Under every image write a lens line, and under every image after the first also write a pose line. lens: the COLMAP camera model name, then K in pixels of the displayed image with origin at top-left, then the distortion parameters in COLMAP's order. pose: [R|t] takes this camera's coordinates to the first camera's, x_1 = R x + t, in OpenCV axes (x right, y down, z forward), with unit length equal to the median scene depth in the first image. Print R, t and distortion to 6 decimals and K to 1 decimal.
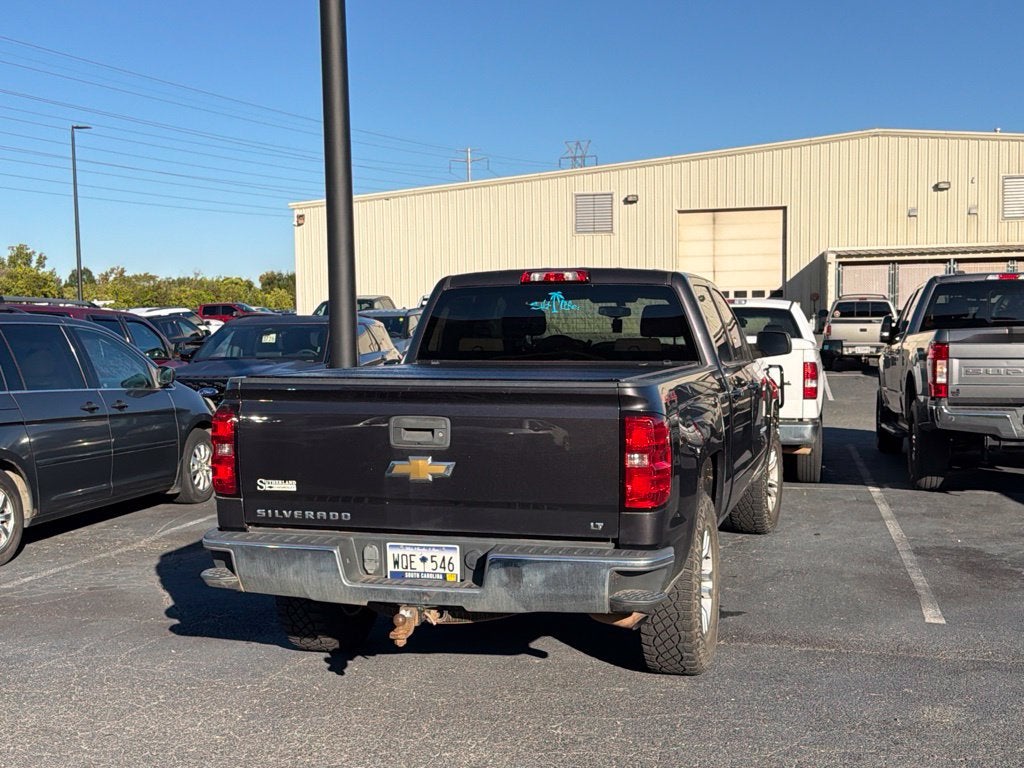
lens RADIAL K [[1281.4, 0, 510.3], [0, 1281.4, 400.4], [0, 0, 1]] dist [0.115892, -0.018781]
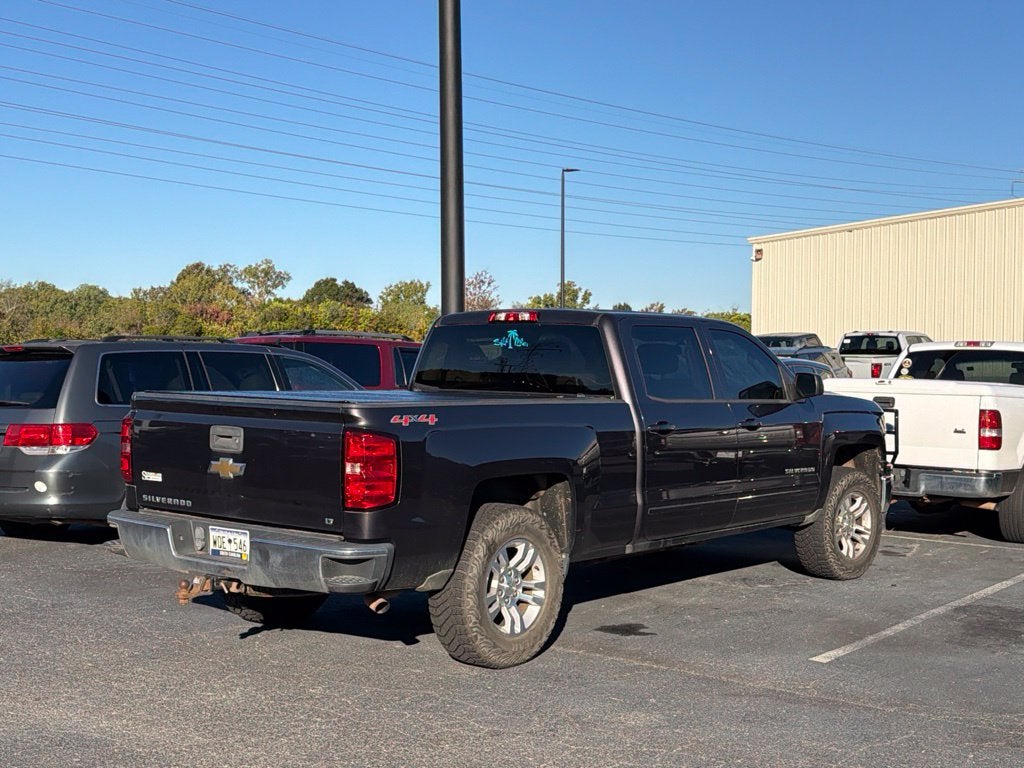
lens RADIAL K [[1370.5, 0, 512.0], [0, 1370.5, 384.0], [0, 0, 1]] dist [0.129067, 0.008208]
pose [[0.915668, 0.028716, -0.400908, 0.416081], [-0.046220, 0.998351, -0.034057, 0.002446], [0.399269, 0.049715, 0.915485, -0.074227]]
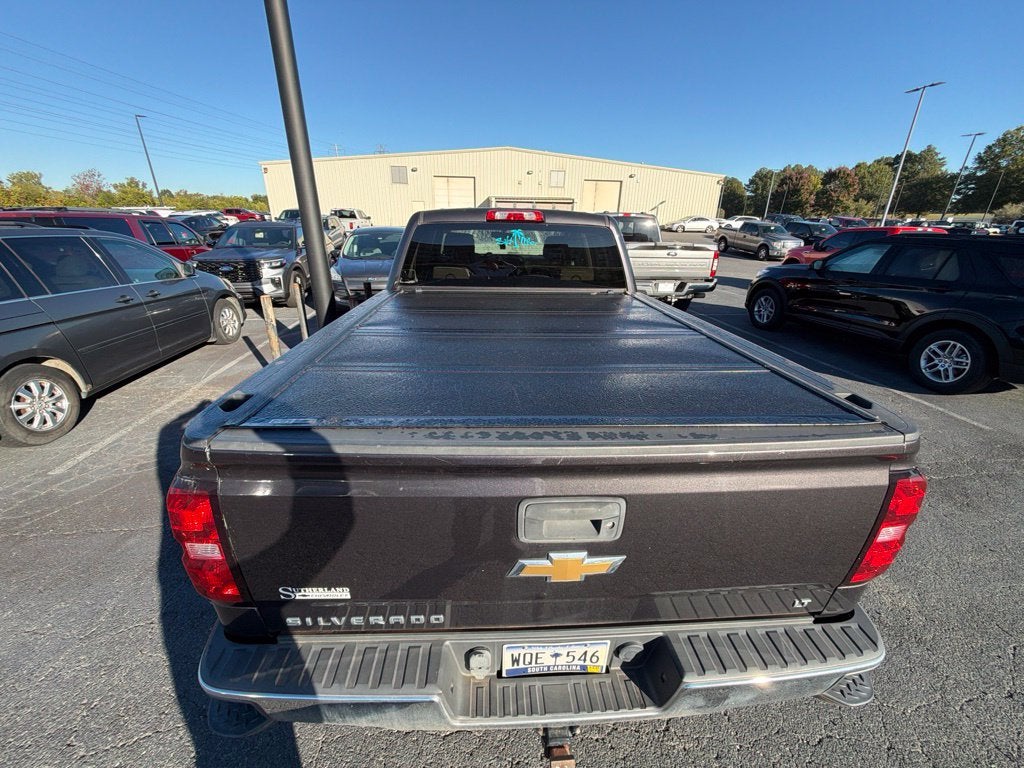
lens RADIAL K [[404.7, 0, 510.5], [0, 404.7, 384.7], [0, 0, 1]] dist [0.000813, -0.000175]
pose [[0.943741, -0.101547, 0.314708, -0.085849], [-0.004429, 0.947717, 0.319082, -0.054246], [-0.330656, -0.302525, 0.893949, 0.492414]]
